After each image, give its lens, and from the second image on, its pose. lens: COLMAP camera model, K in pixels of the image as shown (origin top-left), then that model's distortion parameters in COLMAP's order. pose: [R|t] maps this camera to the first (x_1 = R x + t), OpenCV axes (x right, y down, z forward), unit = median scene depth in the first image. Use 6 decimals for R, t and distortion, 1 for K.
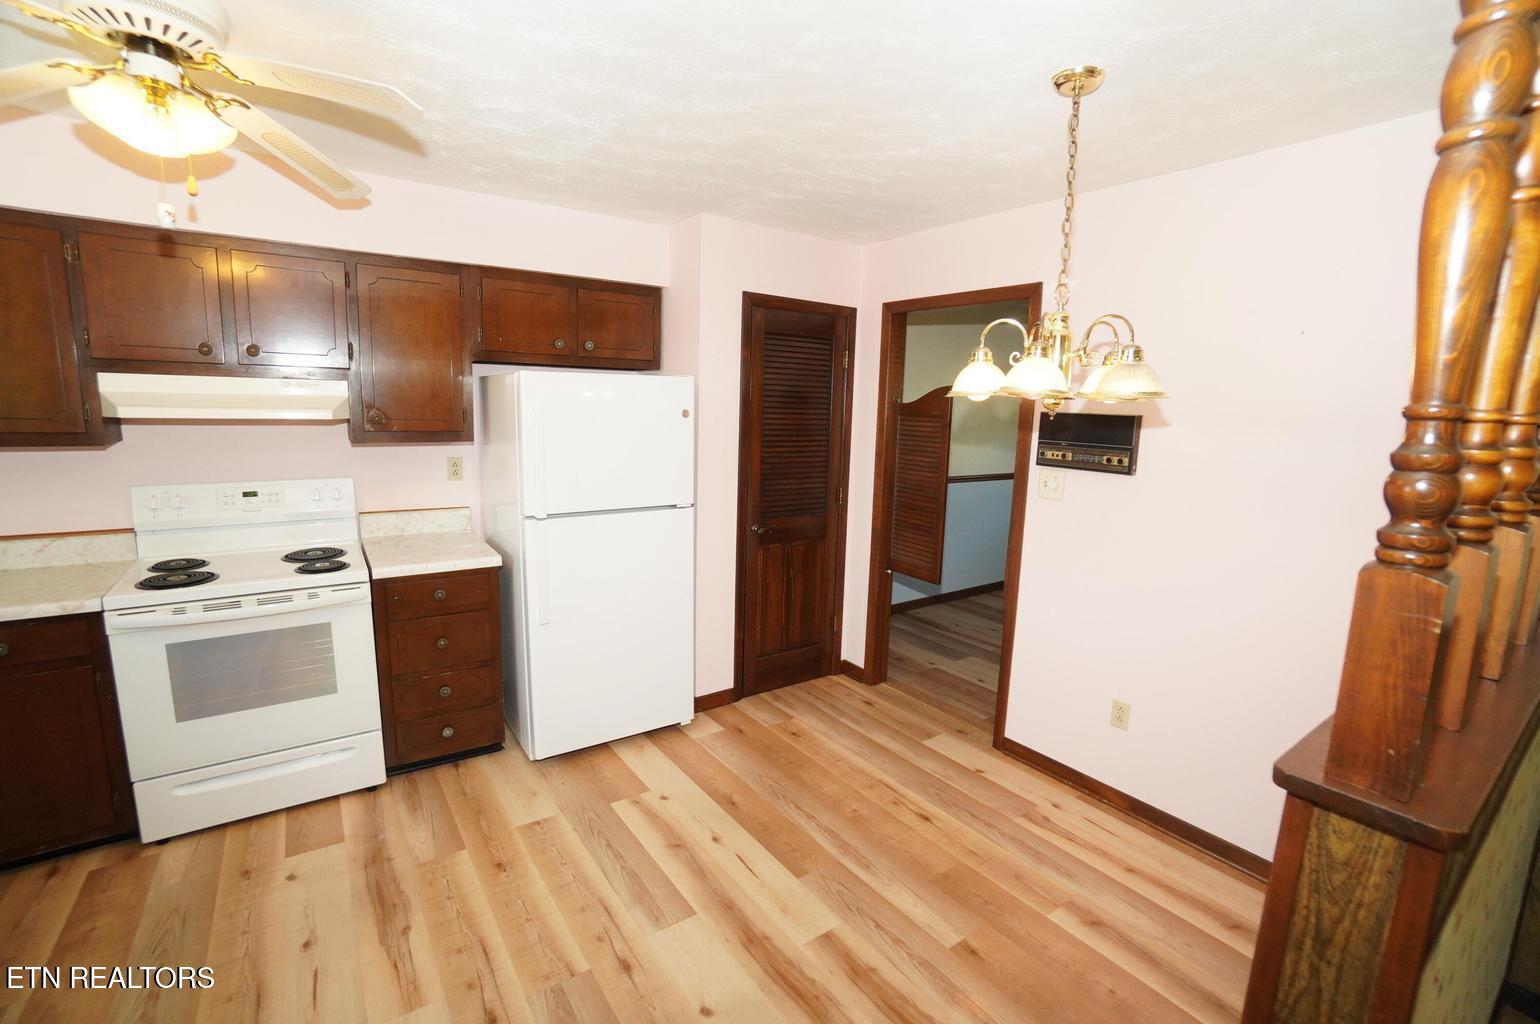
lens RADIAL K [[675.9, 0, 764.1], [0, 675.9, 511.4], [0, 0, 1]] dist [-0.069373, 0.024188]
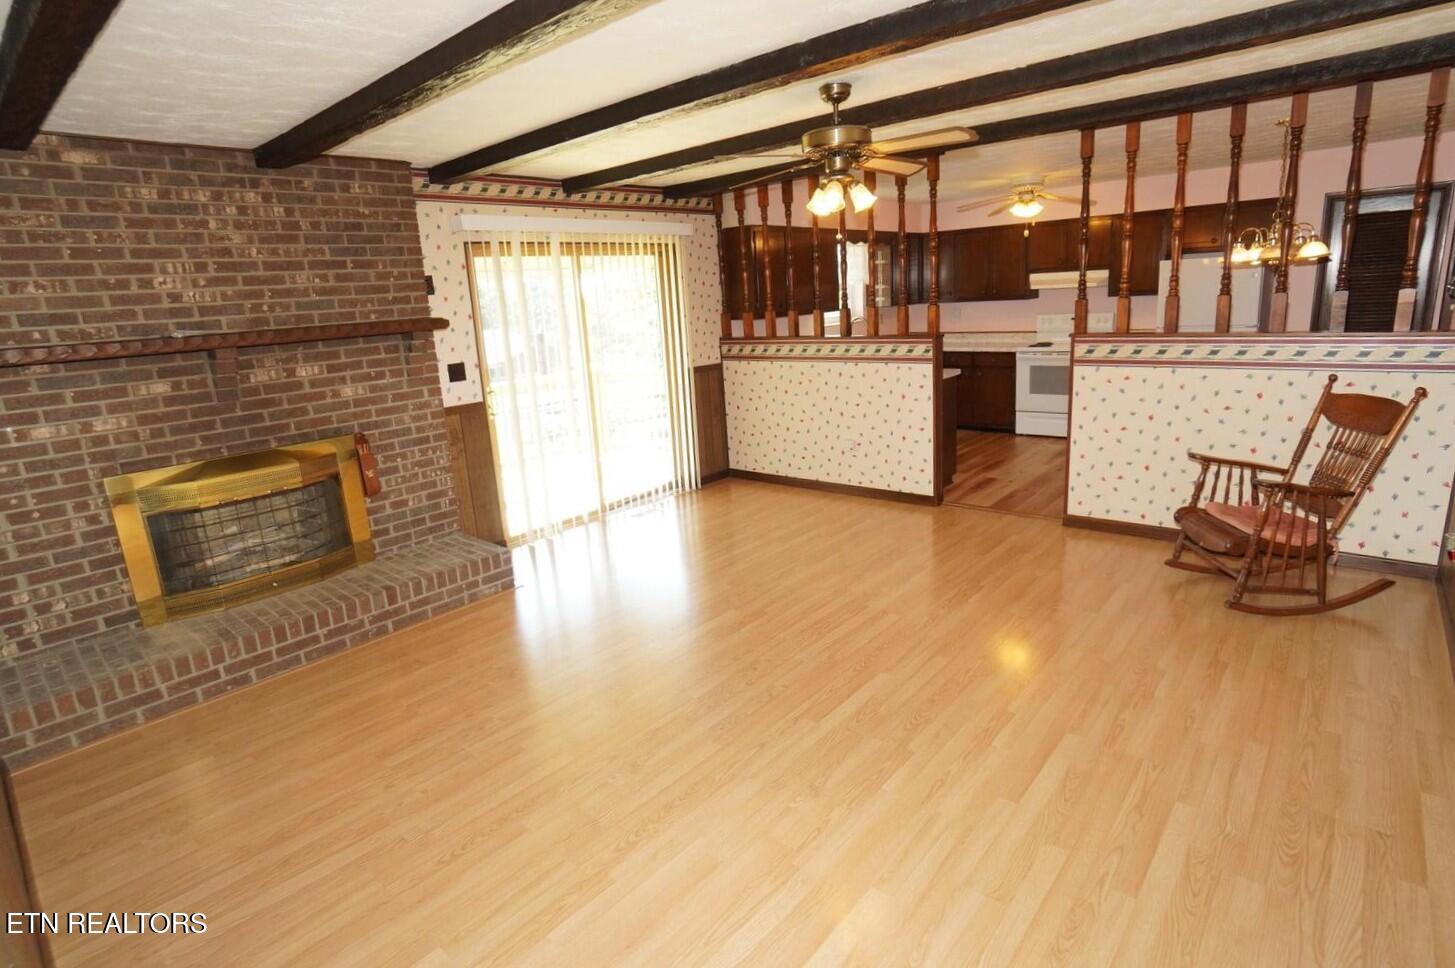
lens RADIAL K [[737.0, 0, 730.5], [0, 737.0, 472.6], [0, 0, 1]] dist [-0.039285, 0.000995]
pose [[0.234460, 0.185089, -0.954343, 1.883282], [-0.081745, 0.981984, 0.170367, 0.207543], [0.968683, 0.038069, 0.245366, -1.046040]]
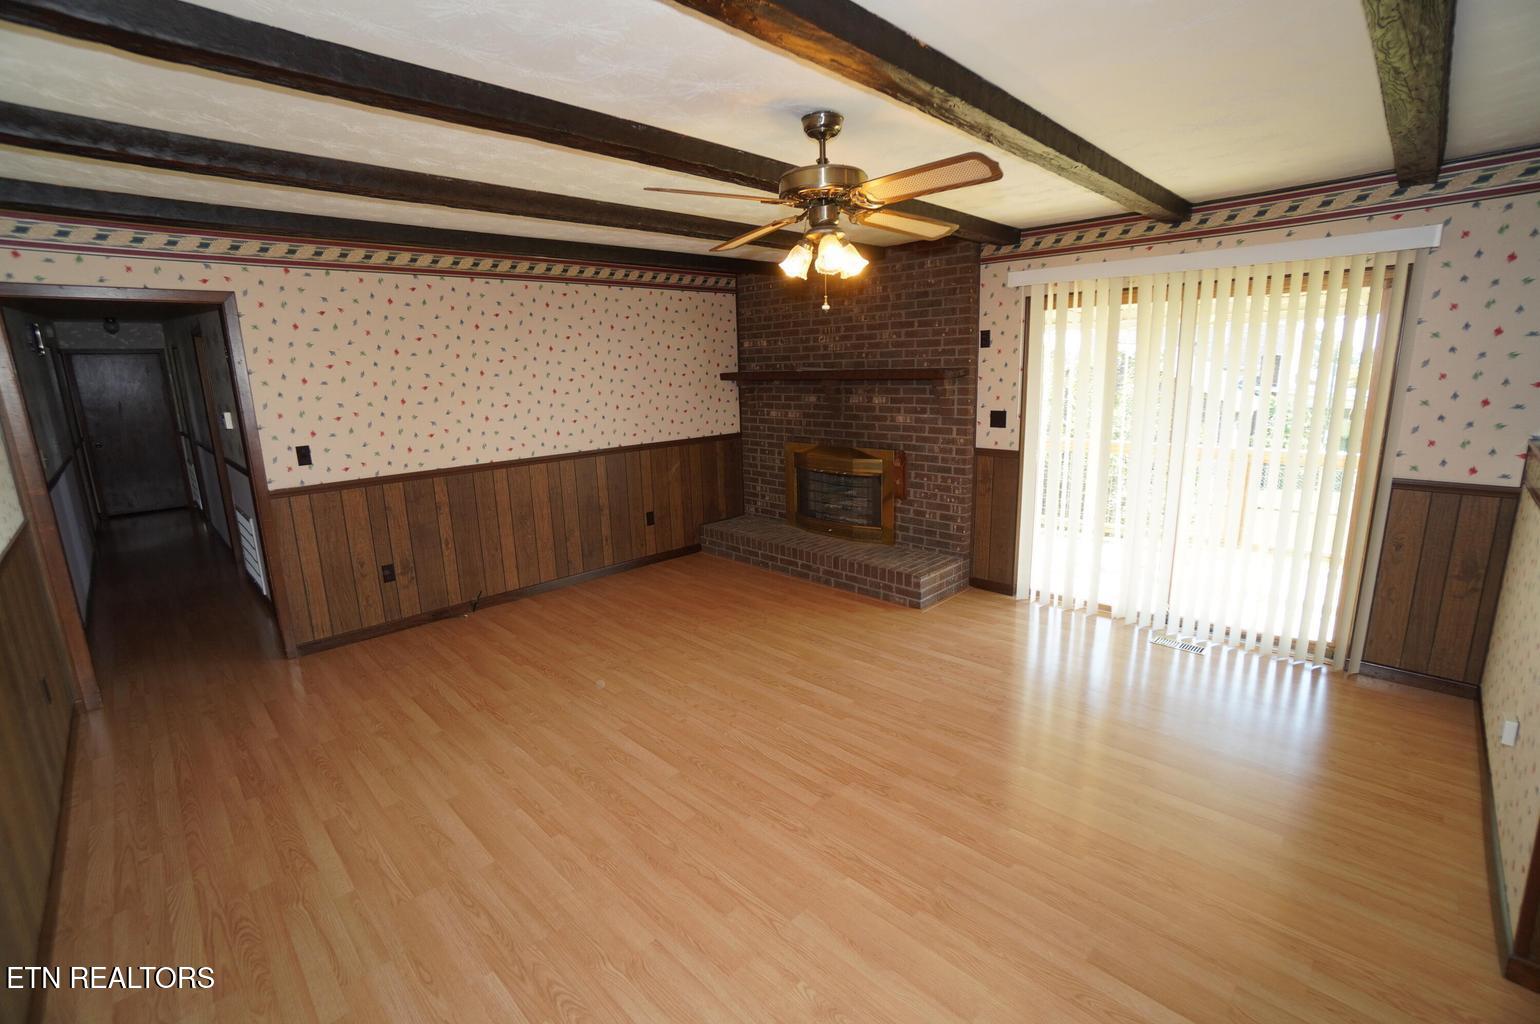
lens RADIAL K [[675.9, 0, 764.1], [0, 675.9, 511.4], [0, 0, 1]] dist [-0.069373, 0.024188]
pose [[-0.985510, 0.034073, -0.166162, 0.825327], [-0.026223, 0.937233, 0.347718, -0.060125], [0.167581, 0.347036, -0.922758, 0.439539]]
